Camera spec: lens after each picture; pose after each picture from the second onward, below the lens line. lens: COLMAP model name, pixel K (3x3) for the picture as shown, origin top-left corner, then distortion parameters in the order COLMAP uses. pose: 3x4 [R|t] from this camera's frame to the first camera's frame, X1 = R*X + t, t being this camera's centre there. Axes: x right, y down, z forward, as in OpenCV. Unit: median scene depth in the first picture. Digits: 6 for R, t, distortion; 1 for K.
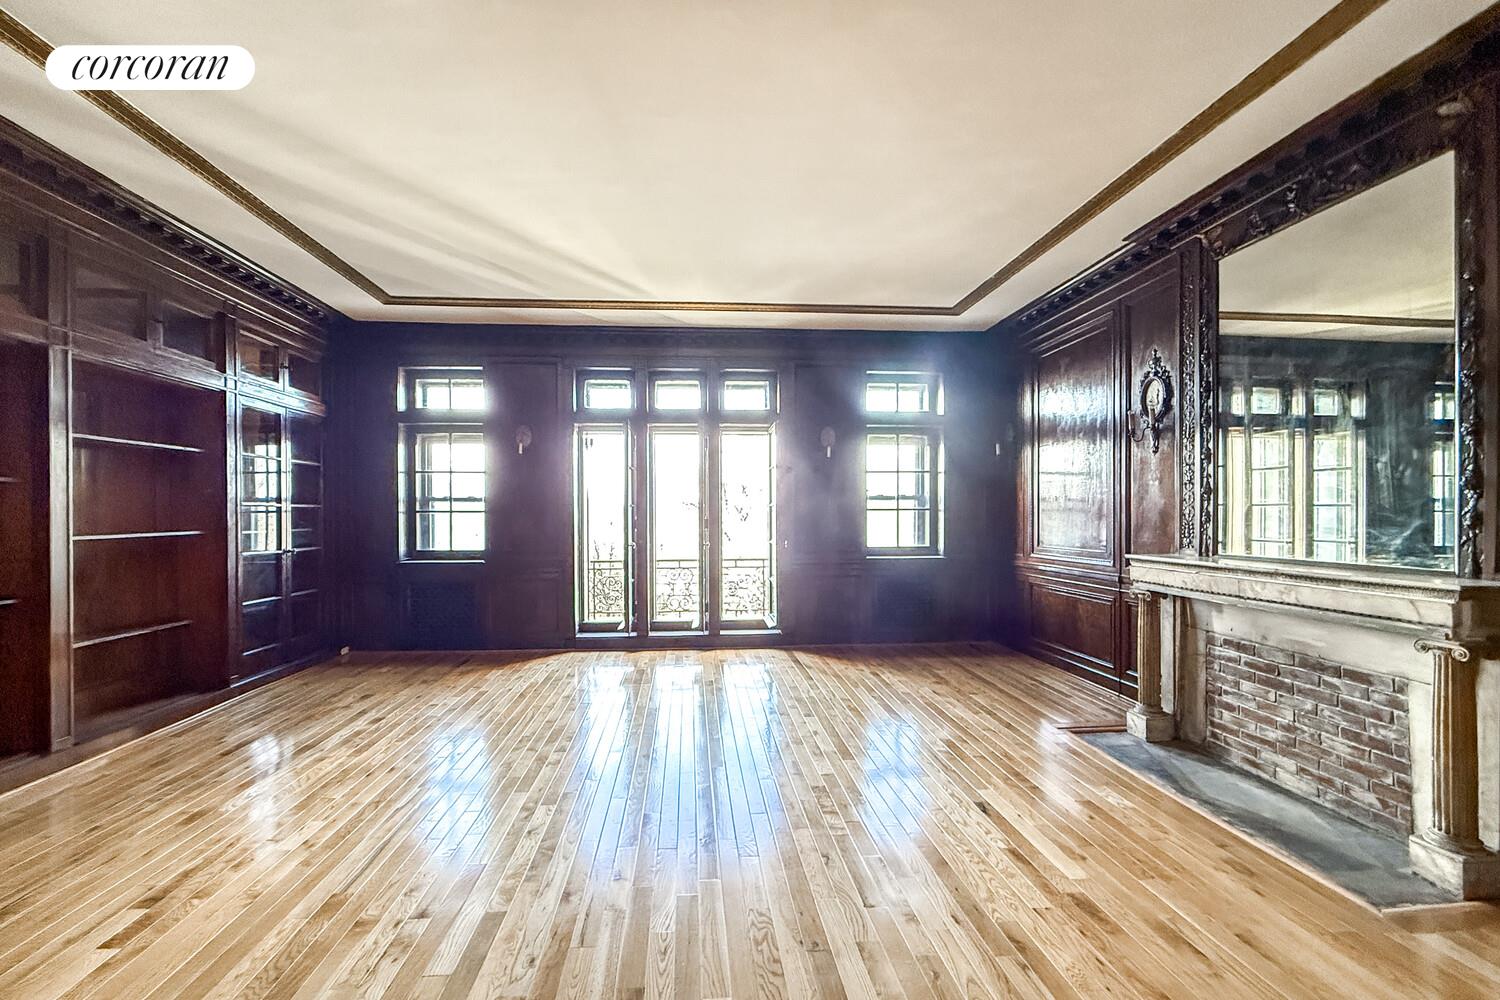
lens RADIAL K [[651.1, 0, 748.5], [0, 651.1, 517.5], [0, 0, 1]] dist [-0.002749, -0.000110]
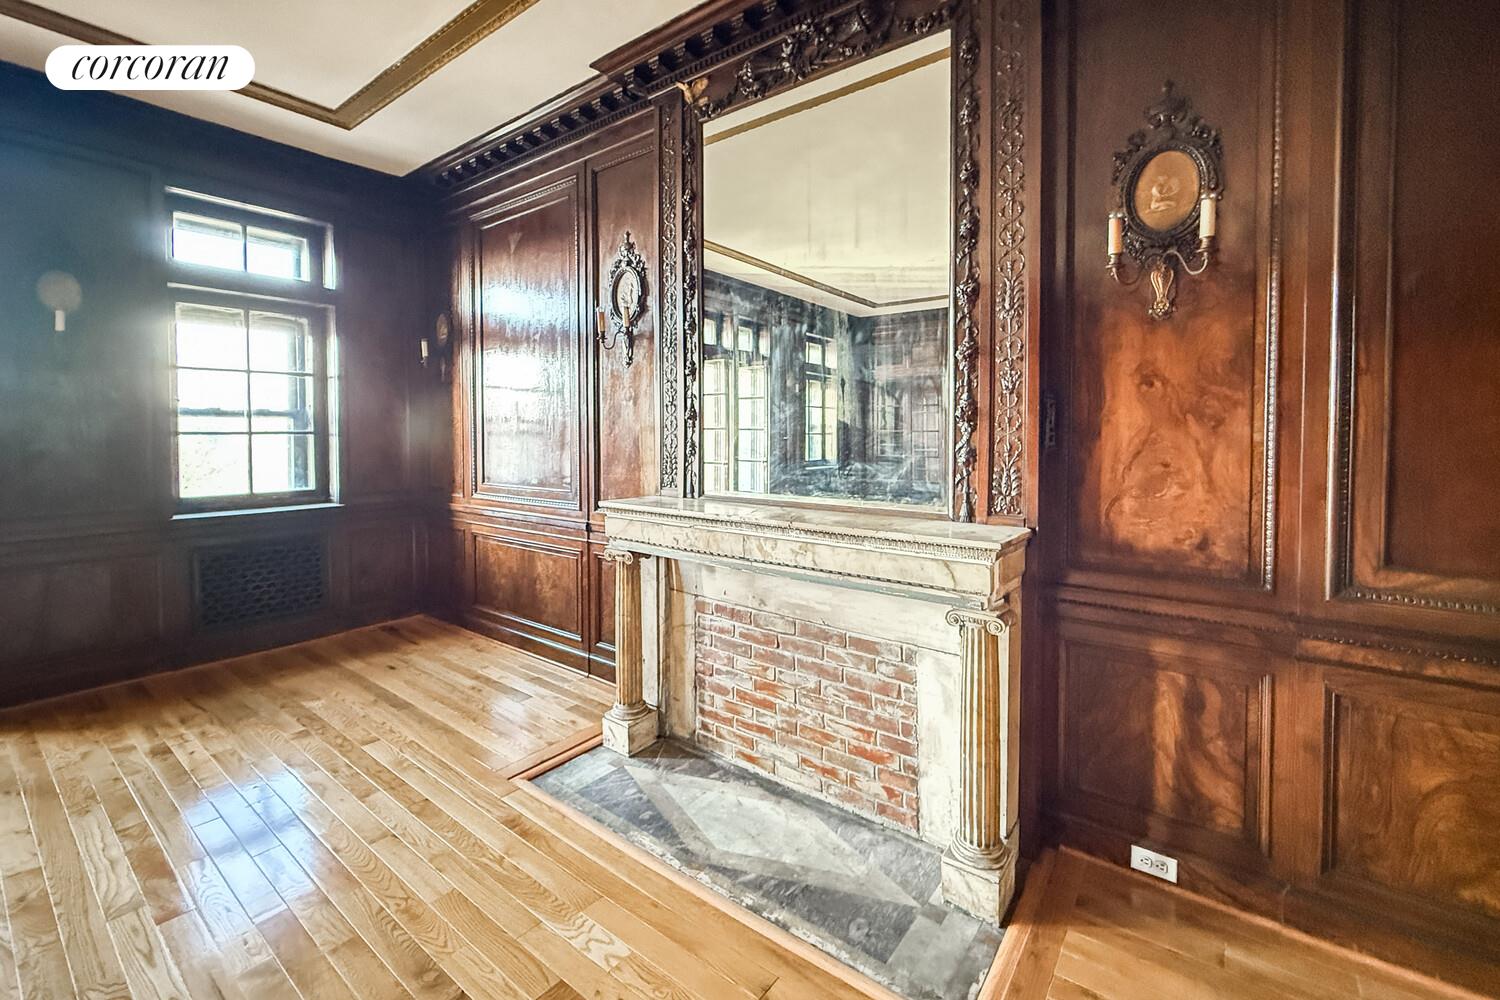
lens RADIAL K [[604.8, 0, 789.2], [0, 604.8, 446.2], [0, 0, 1]] dist [-0.000390, -0.000041]
pose [[0.648074, -0.016431, 0.761400, 0.220780], [0.002222, 0.999804, 0.019684, -0.017640], [-0.761574, -0.011064, 0.647983, 0.431846]]
